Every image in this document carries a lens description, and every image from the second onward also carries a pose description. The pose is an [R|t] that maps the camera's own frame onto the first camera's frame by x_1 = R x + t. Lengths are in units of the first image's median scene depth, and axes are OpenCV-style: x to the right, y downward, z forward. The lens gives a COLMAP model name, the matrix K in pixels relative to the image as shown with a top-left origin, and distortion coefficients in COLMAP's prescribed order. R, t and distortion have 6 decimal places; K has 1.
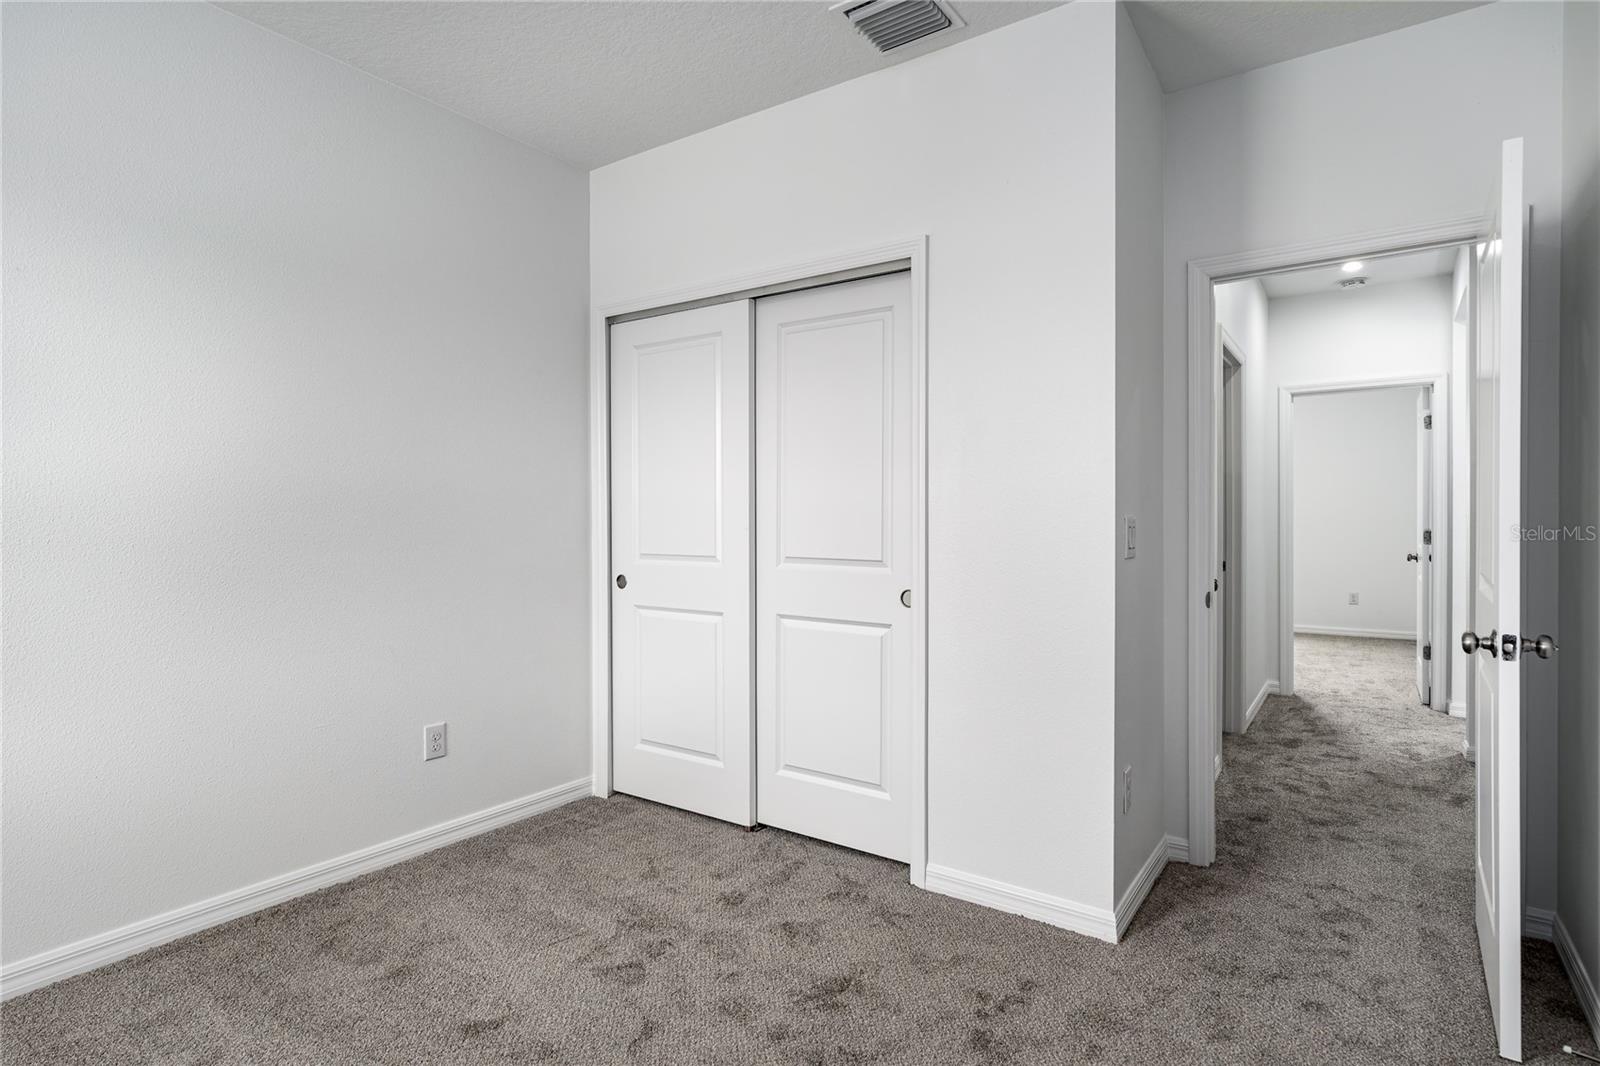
lens RADIAL K [[843.2, 0, 755.1], [0, 843.2, 530.7], [0, 0, 1]] dist [-0.000453, 0.000073]
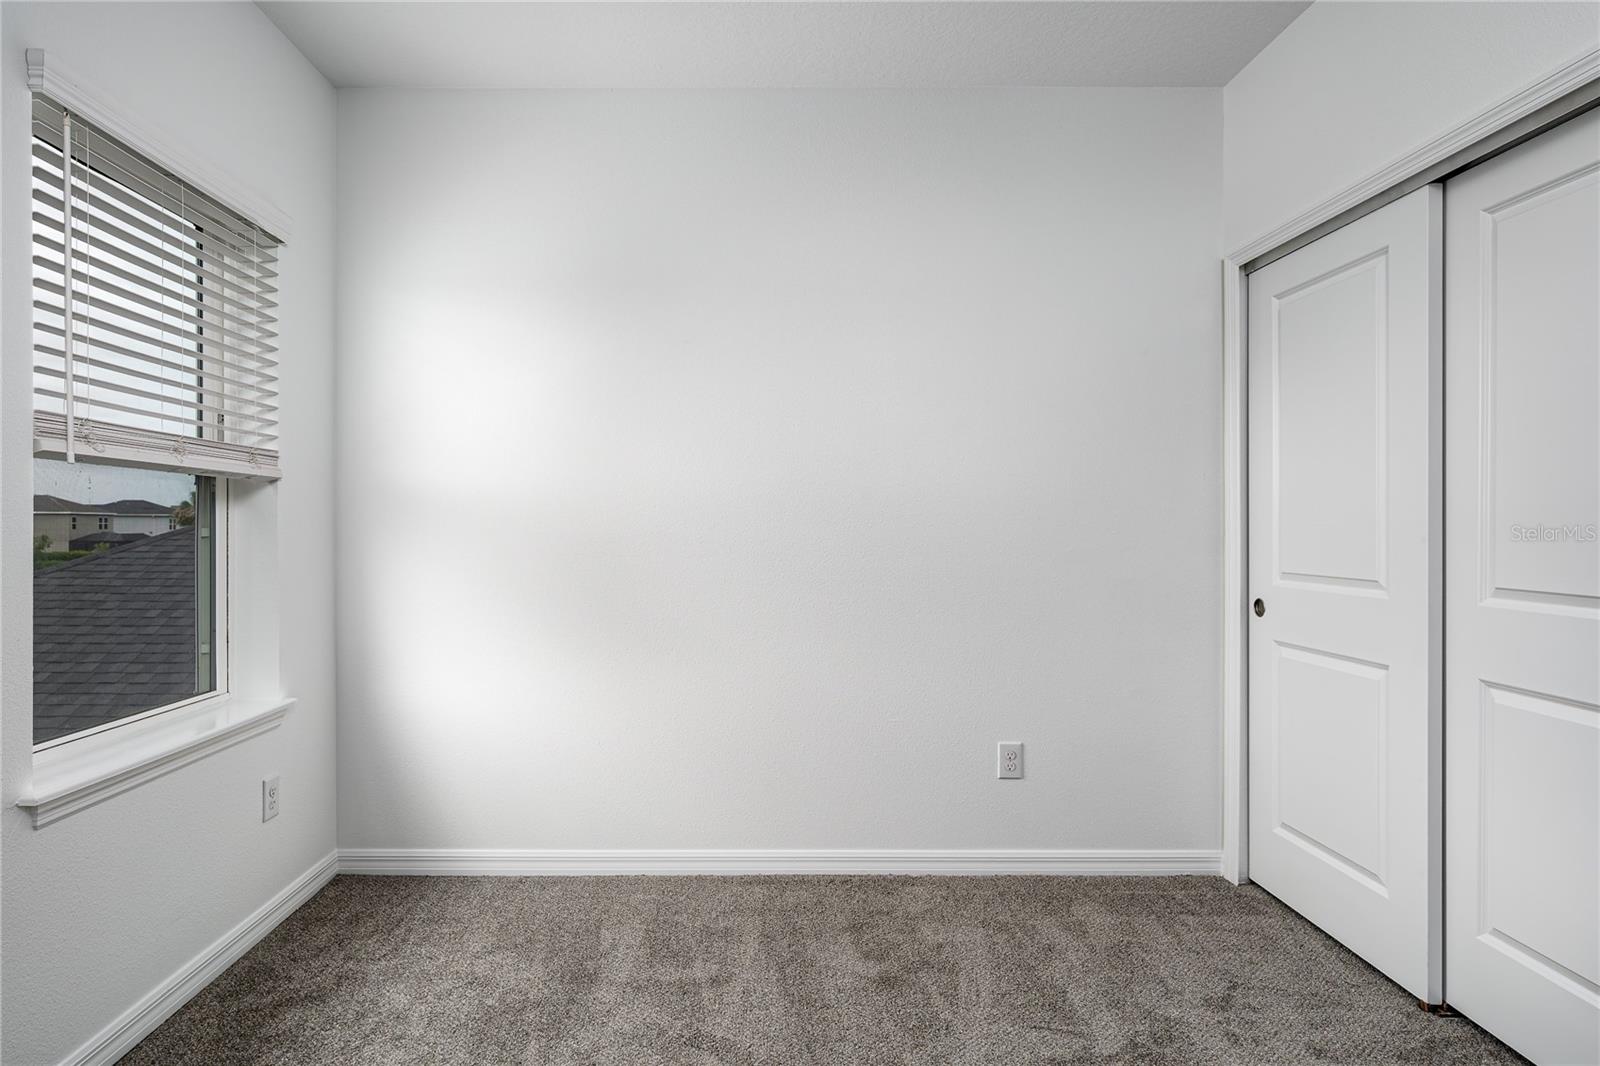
lens RADIAL K [[843.2, 0, 755.1], [0, 843.2, 530.7], [0, 0, 1]] dist [-0.000453, 0.000073]
pose [[0.590793, 0.005068, -0.806807, 0.209808], [-0.010556, 0.999943, -0.001448, -0.003284], [0.806754, 0.009372, 0.590813, 0.205183]]
